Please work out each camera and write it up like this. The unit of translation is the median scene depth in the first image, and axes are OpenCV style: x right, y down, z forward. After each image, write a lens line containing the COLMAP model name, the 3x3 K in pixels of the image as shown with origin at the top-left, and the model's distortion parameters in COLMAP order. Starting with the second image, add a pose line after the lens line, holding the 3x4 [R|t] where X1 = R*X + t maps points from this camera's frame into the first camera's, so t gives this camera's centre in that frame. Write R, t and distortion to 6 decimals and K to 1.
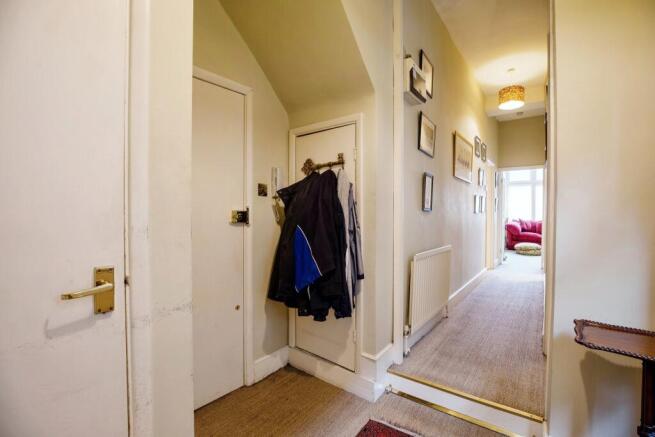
lens RADIAL K [[295.4, 0, 328.1], [0, 295.4, 223.1], [0, 0, 1]] dist [-0.038419, 0.000726]
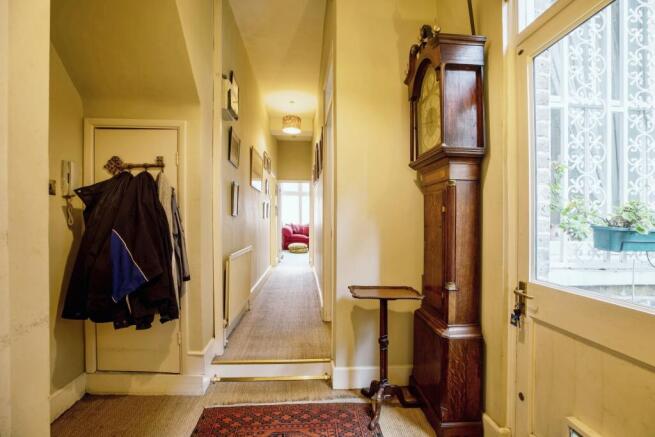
lens RADIAL K [[295.4, 0, 328.1], [0, 295.4, 223.1], [0, 0, 1]] dist [-0.038419, 0.000726]
pose [[0.754482, 0.001831, 0.656319, -0.163872], [0.007658, 0.999903, -0.011593, 0.001877], [-0.656276, 0.013773, 0.754395, -0.093873]]
